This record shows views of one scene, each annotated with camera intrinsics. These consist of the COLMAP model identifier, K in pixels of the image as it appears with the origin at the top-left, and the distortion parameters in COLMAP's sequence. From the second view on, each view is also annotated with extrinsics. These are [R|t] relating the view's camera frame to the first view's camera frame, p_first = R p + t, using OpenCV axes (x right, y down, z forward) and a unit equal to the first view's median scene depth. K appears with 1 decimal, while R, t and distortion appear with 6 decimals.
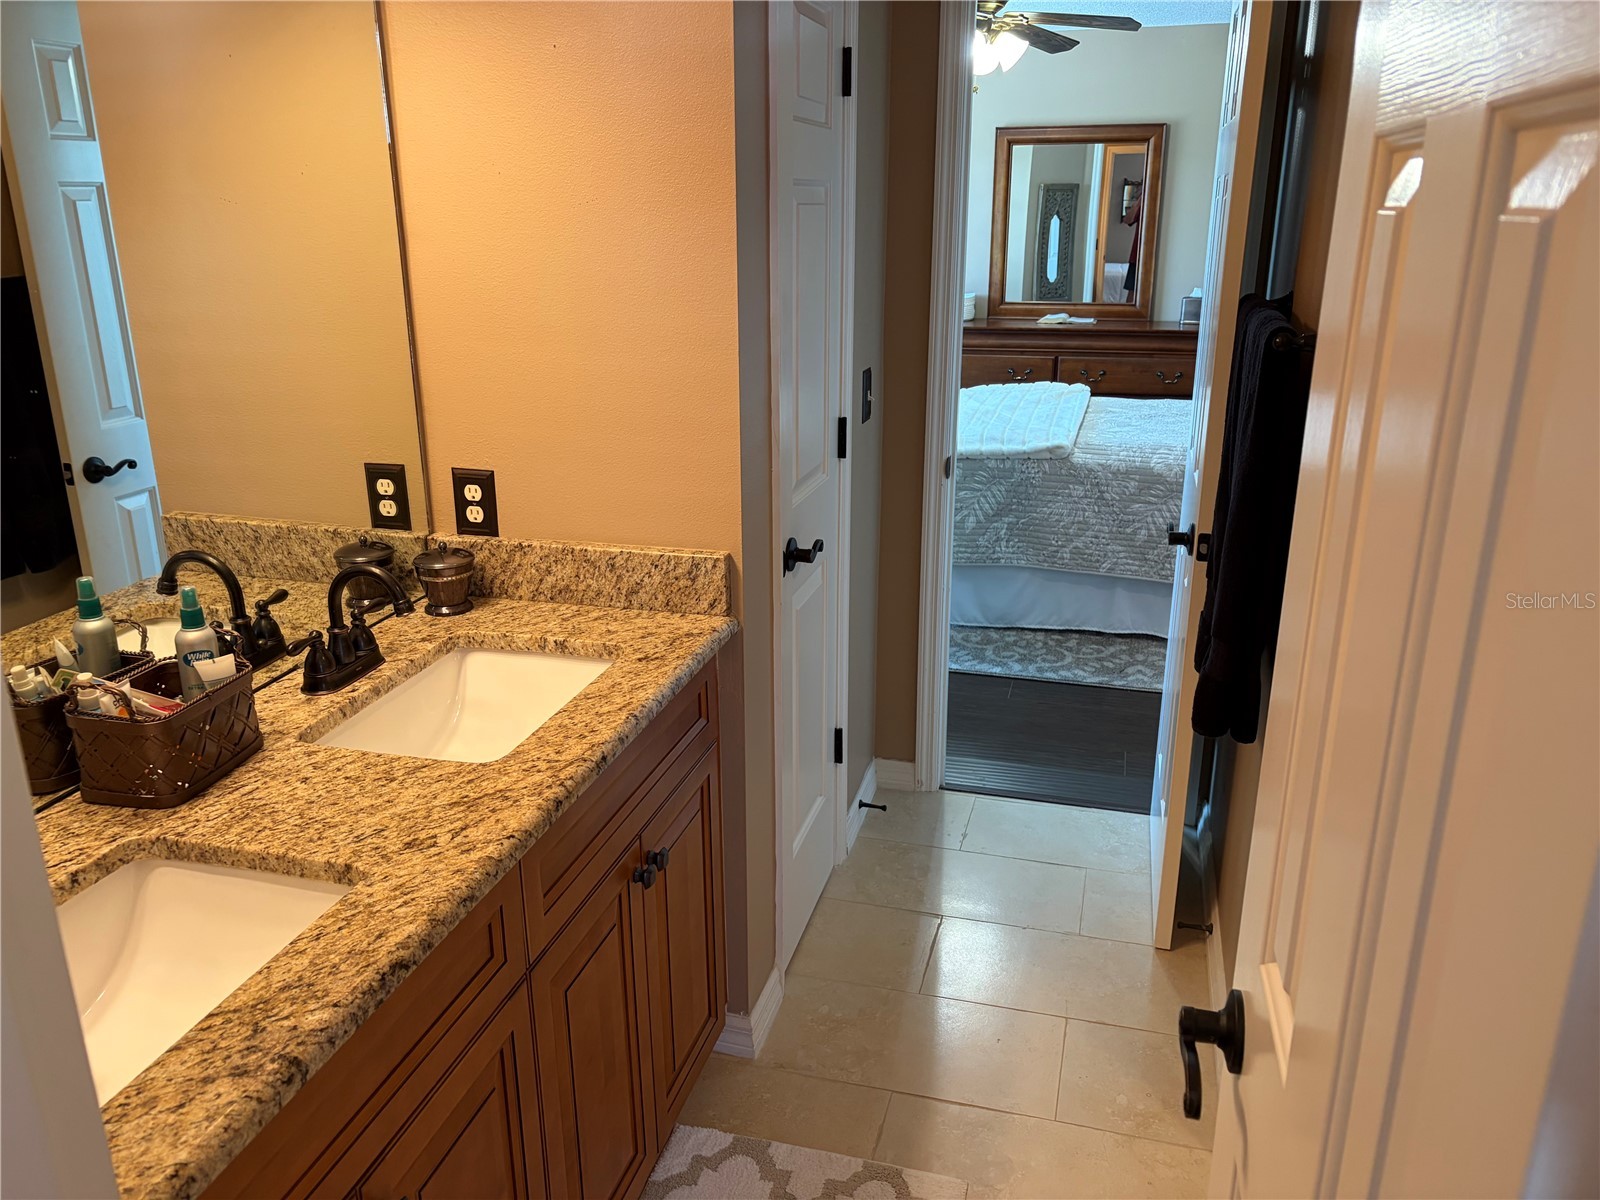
lens RADIAL K [[1202.1, 0, 800.4], [0, 1202.1, 598.6], [0, 0, 1]] dist [0.004676, -0.000290]
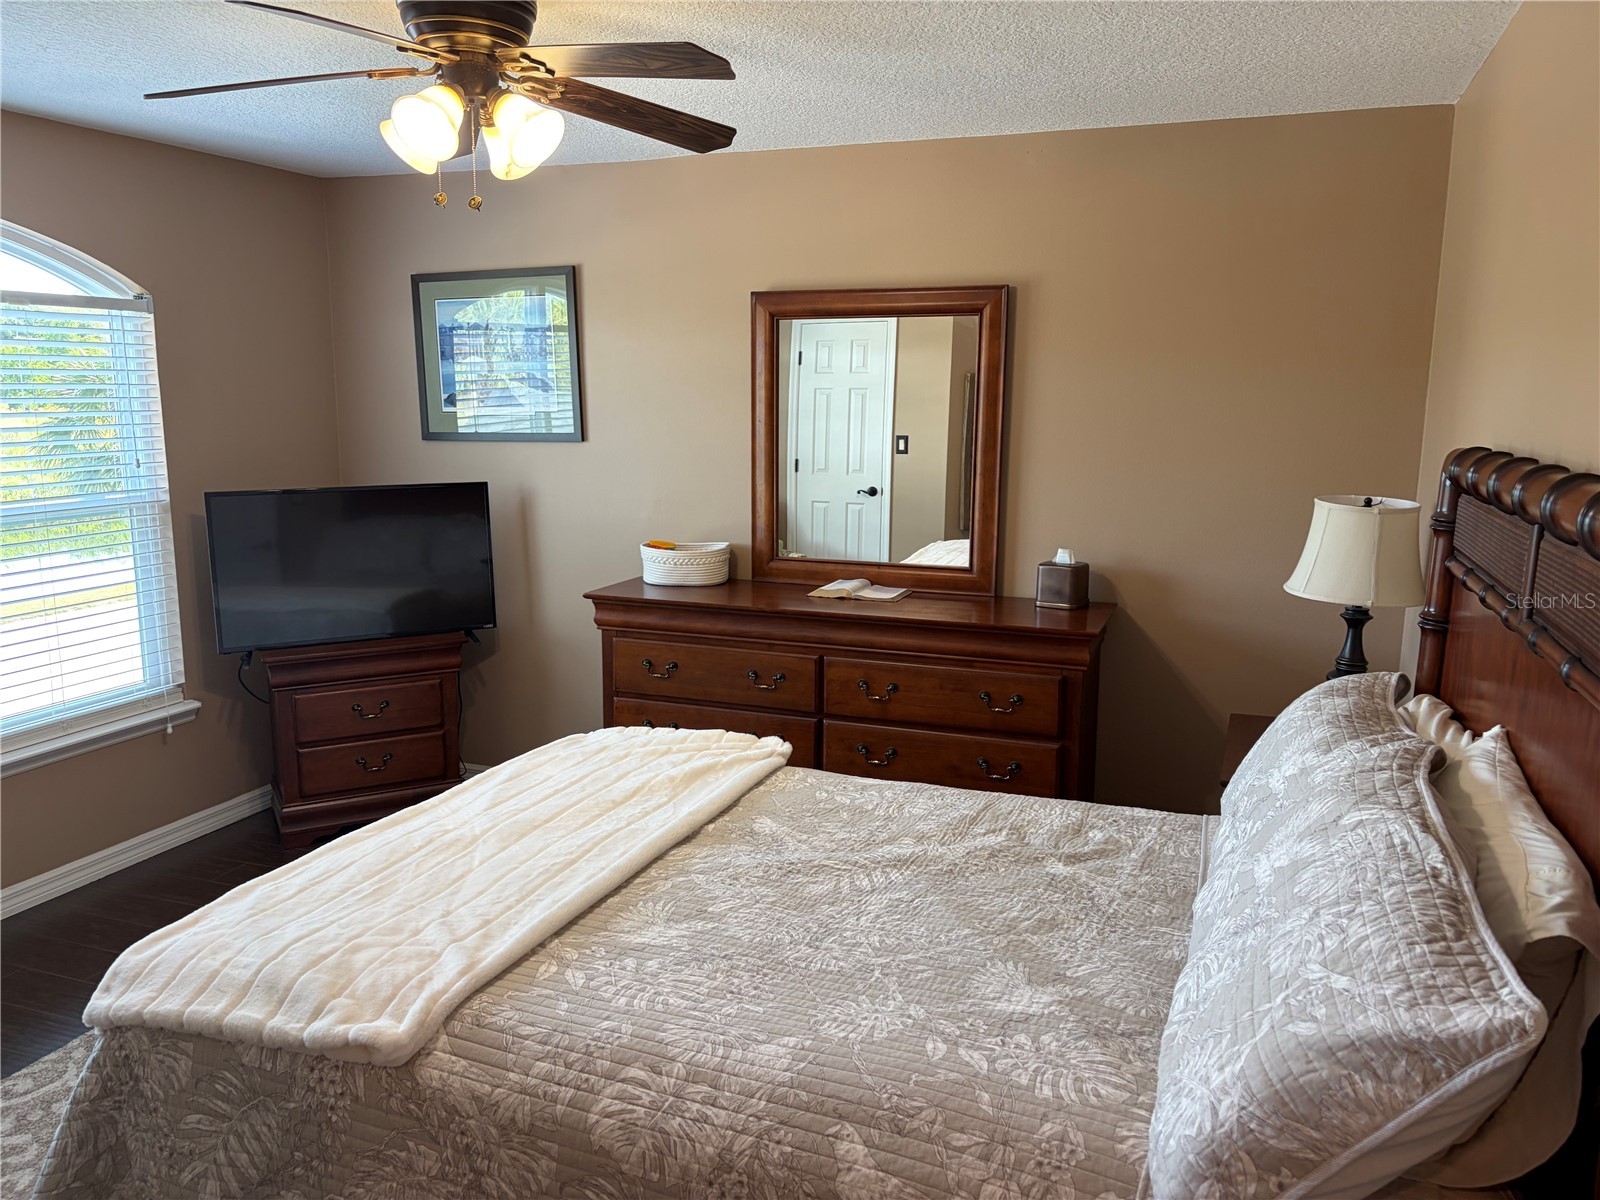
lens RADIAL K [[1202.1, 0, 797.7], [0, 1202.1, 603.3], [0, 0, 1]] dist [0.004676, -0.000290]
pose [[0.995960, 0.023210, -0.086743, 0.257182], [-0.035165, 0.989676, -0.138943, -0.146685], [0.082623, 0.141432, 0.986494, 0.413914]]
